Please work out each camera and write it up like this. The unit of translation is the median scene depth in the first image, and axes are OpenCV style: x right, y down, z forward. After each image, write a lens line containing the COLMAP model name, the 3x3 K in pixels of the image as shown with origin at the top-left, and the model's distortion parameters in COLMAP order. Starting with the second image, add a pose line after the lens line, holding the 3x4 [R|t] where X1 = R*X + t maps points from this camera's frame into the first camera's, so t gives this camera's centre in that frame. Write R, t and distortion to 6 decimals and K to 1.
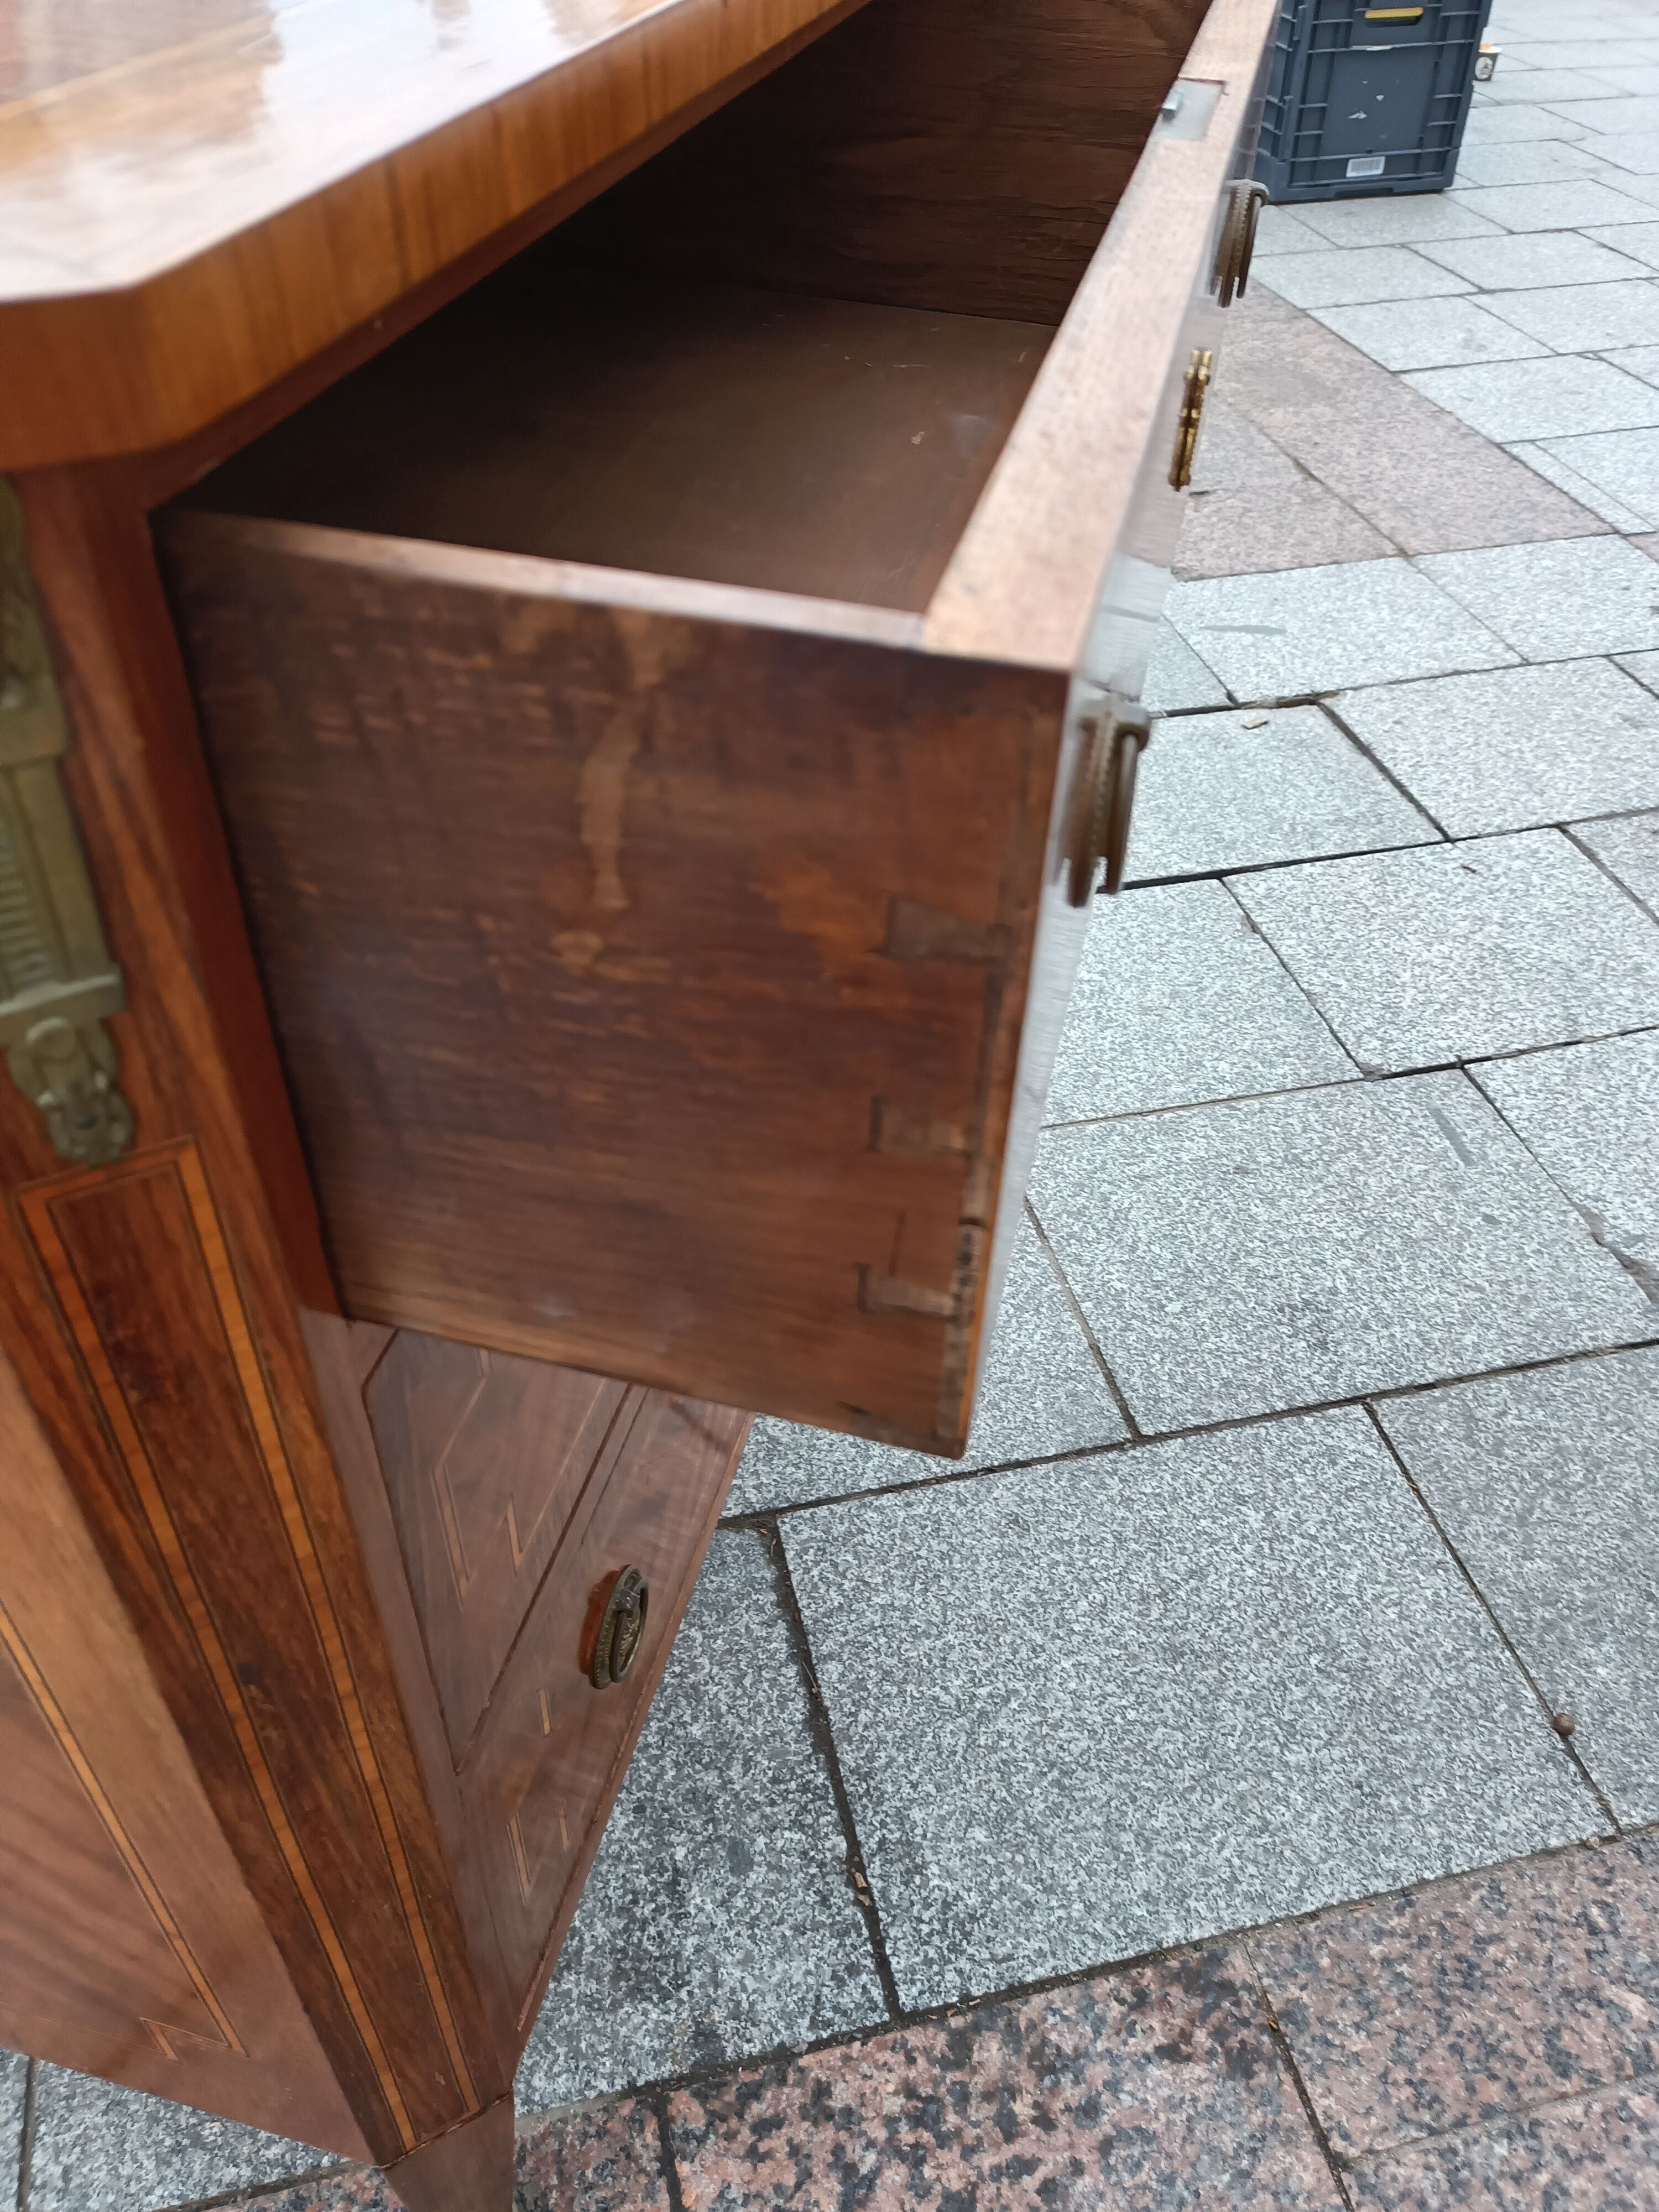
lens RADIAL K [[1677.5, 0, 834.2], [0, 1677.5, 1096.1], [0, 0, 1]] dist [-0.001850, -0.007462]
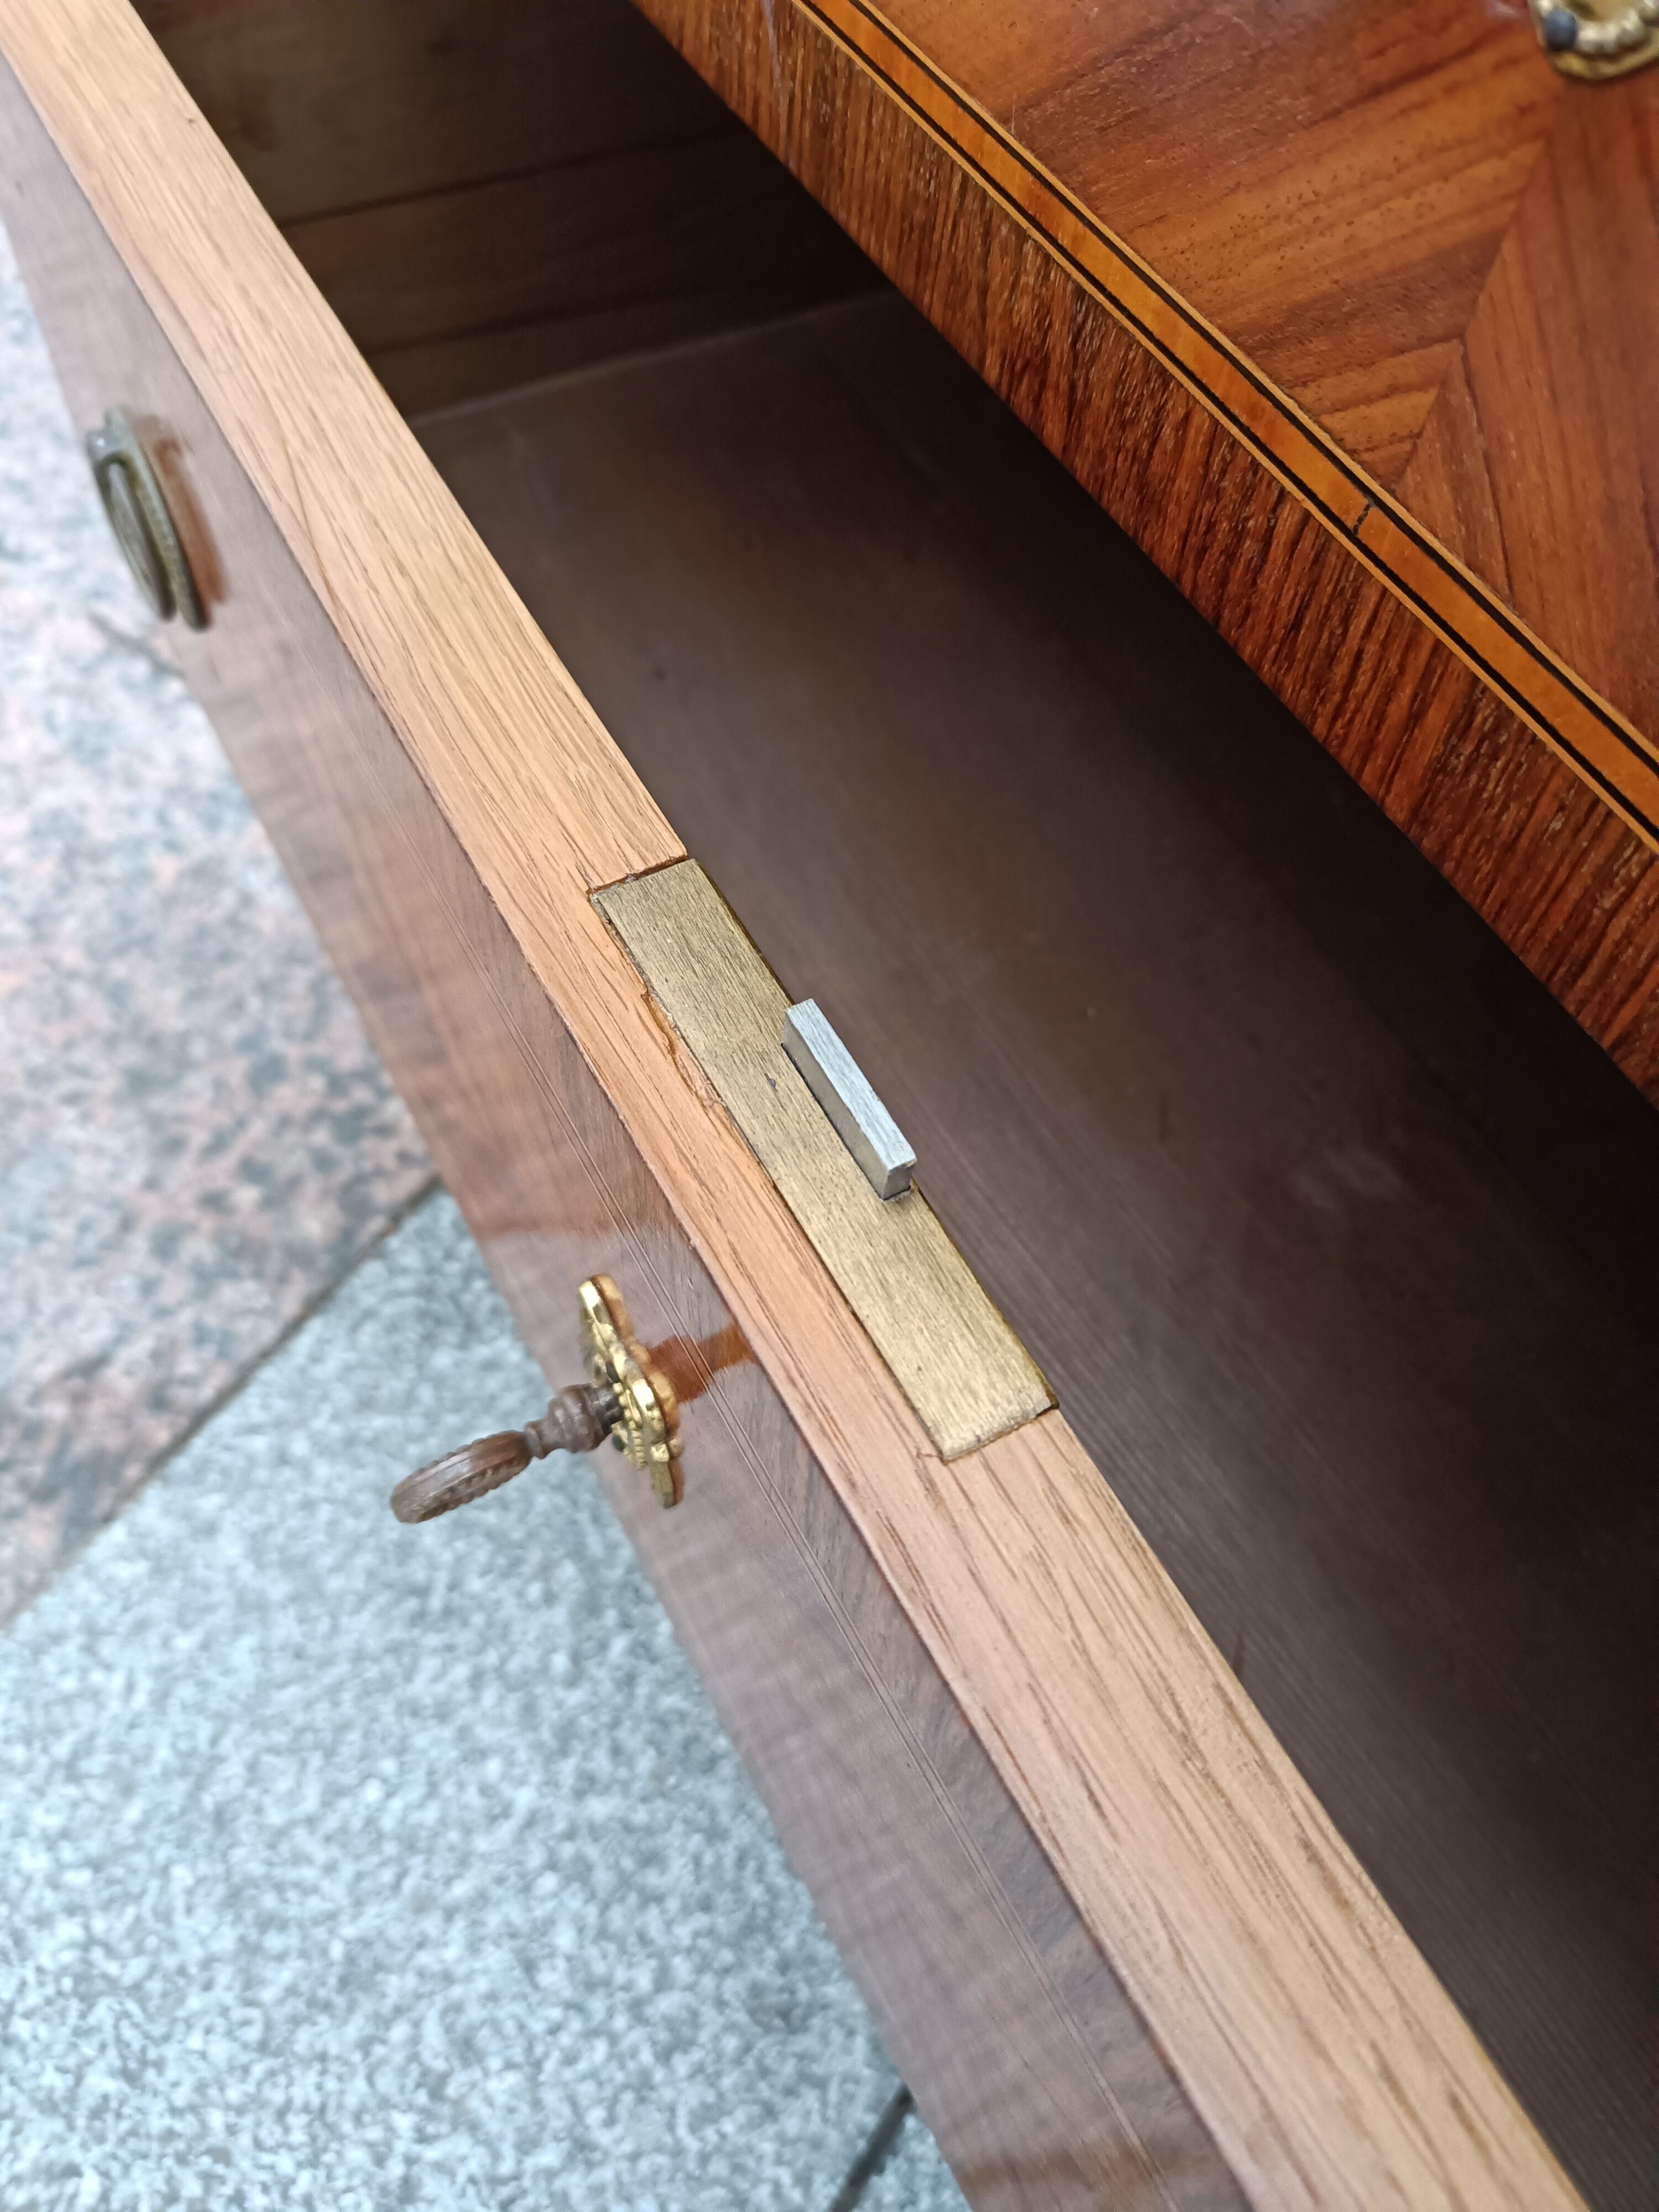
lens RADIAL K [[1677.5, 0, 822.7], [0, 1677.5, 1109.9], [0, 0, 1]] dist [-0.001850, -0.007462]
pose [[-0.746021, 0.509184, -0.429167, 0.206048], [-0.514739, -0.032049, 0.856748, -0.166990], [0.422488, 0.860061, 0.286006, 0.789463]]
